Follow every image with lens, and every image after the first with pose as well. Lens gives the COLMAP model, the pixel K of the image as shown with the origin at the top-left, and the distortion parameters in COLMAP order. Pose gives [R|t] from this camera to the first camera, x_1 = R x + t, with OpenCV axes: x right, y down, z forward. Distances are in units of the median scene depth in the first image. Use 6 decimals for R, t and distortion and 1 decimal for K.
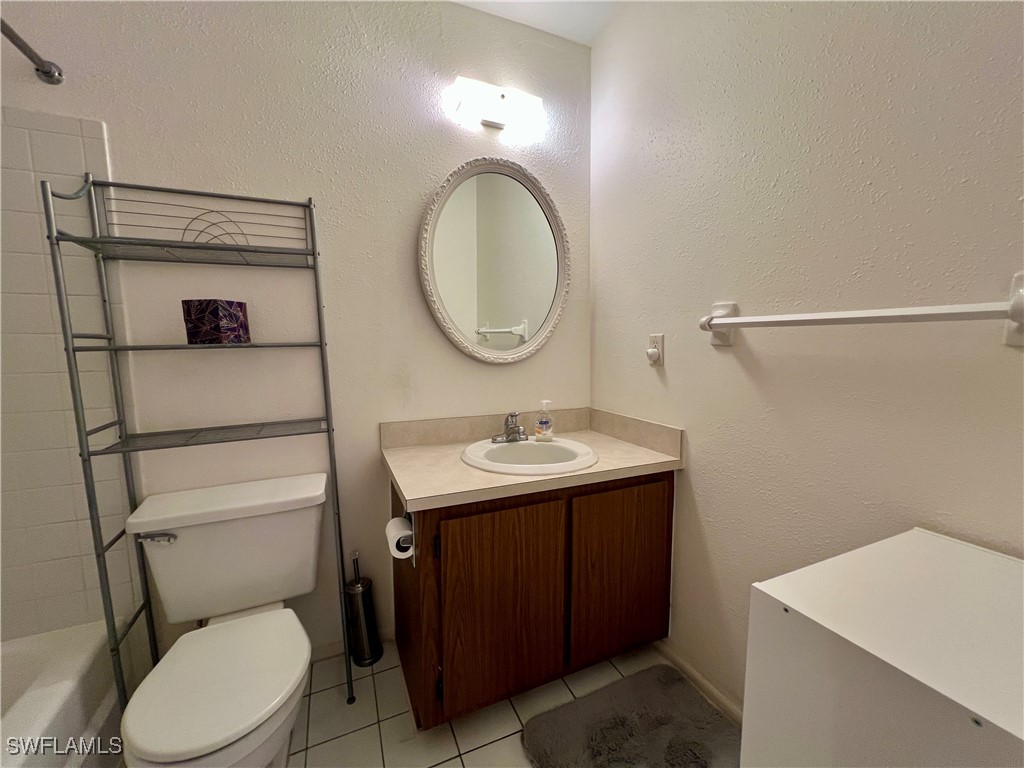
lens RADIAL K [[410.7, 0, 511.6], [0, 410.7, 384.8], [0, 0, 1]] dist [-0.004610, 0.000412]
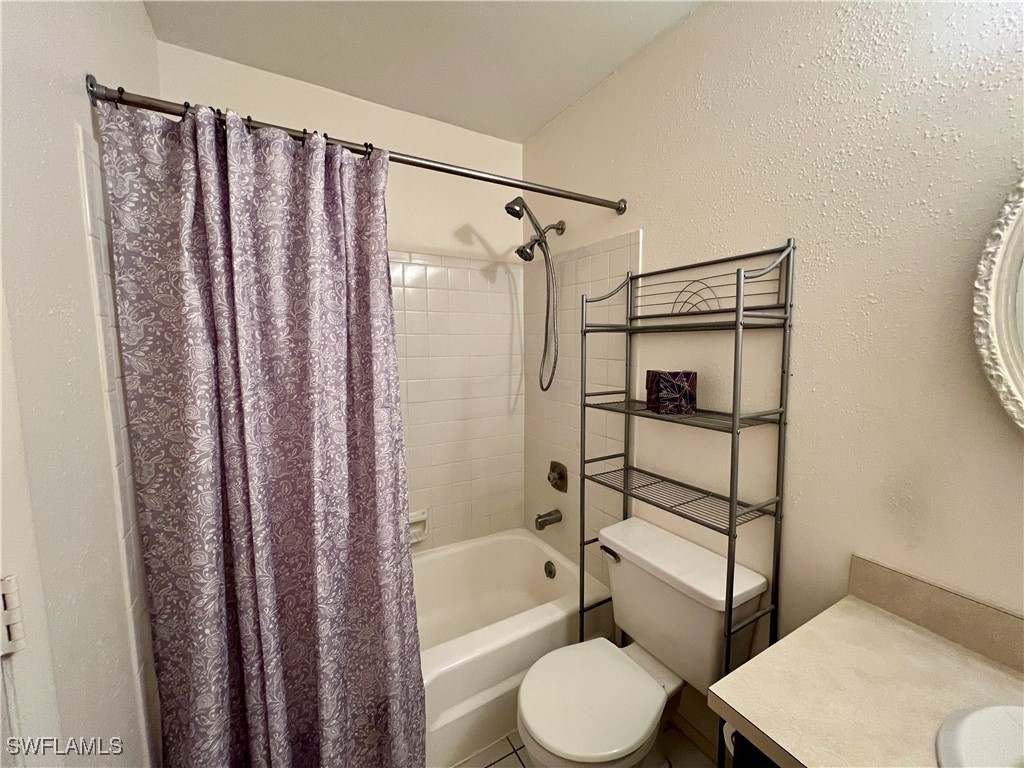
lens RADIAL K [[410.7, 0, 512.4], [0, 410.7, 385.6], [0, 0, 1]] dist [-0.004610, 0.000412]
pose [[0.115052, 0.112931, -0.986919, 0.276538], [-0.105491, 0.989288, 0.100904, -0.218810], [0.987742, 0.092502, 0.125733, 0.436658]]
